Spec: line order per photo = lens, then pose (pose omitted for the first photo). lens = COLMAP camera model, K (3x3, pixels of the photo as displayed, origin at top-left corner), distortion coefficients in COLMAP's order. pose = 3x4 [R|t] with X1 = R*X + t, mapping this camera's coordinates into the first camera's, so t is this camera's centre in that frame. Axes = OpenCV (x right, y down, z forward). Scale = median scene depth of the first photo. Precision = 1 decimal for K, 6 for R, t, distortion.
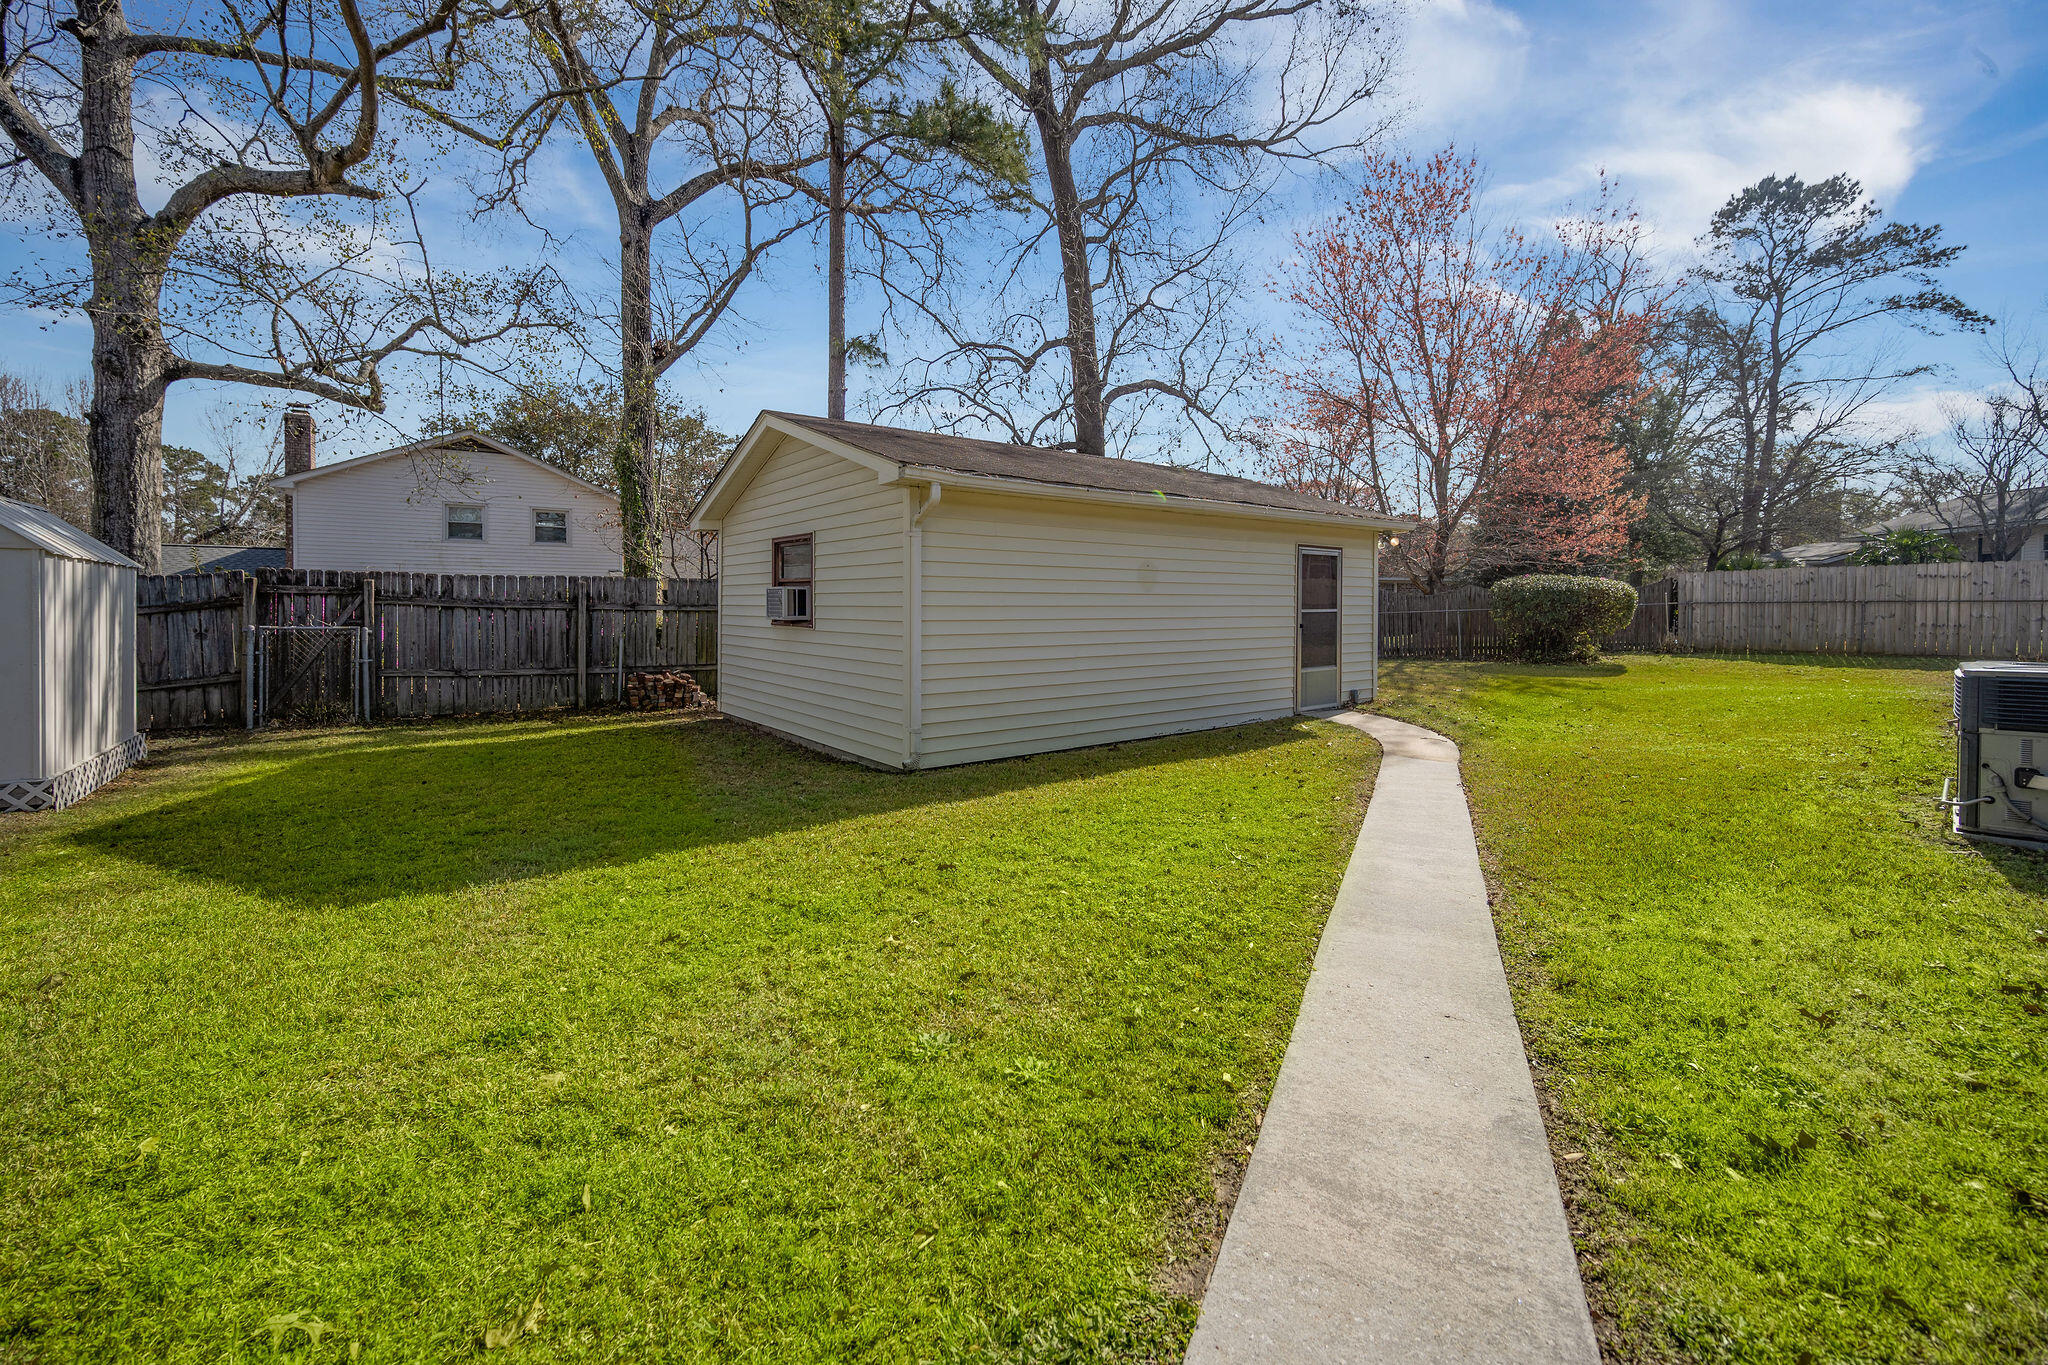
lens RADIAL K [[746.3, 0, 958.6], [0, 746.3, 622.9], [0, 0, 1]] dist [-0.001589, 0.000170]
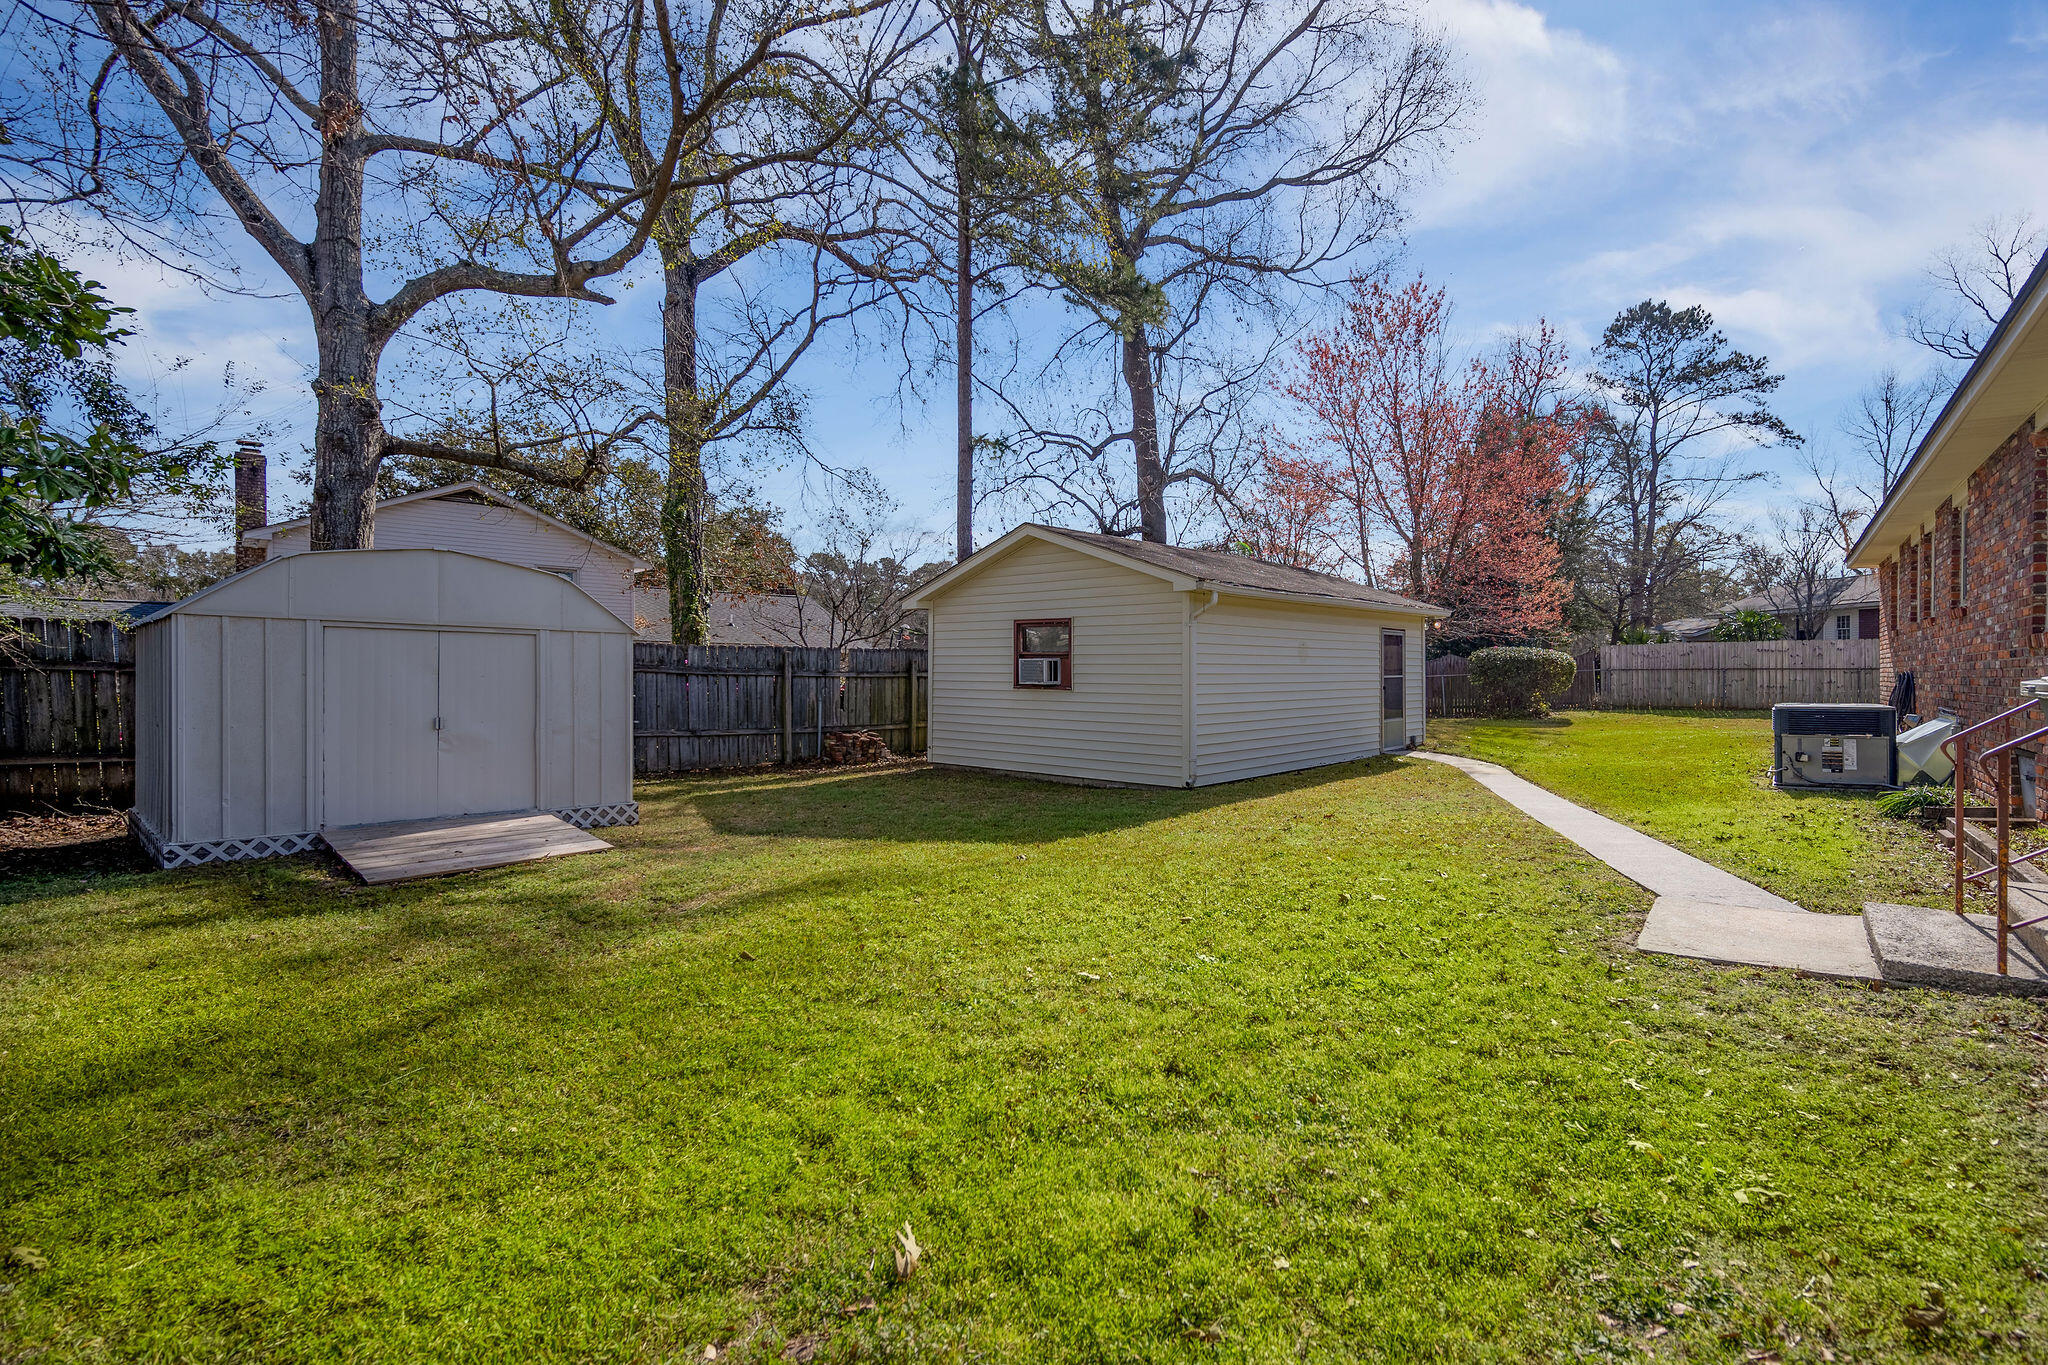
lens RADIAL K [[840.3, 0, 1028.3], [0, 840.3, 669.2], [0, 0, 1]] dist [0.000150, -0.000262]
pose [[0.981430, 0.000501, 0.191820, -0.230175], [0.004153, 0.999707, -0.023861, 0.002012], [-0.191776, 0.024215, 0.981140, -0.184500]]
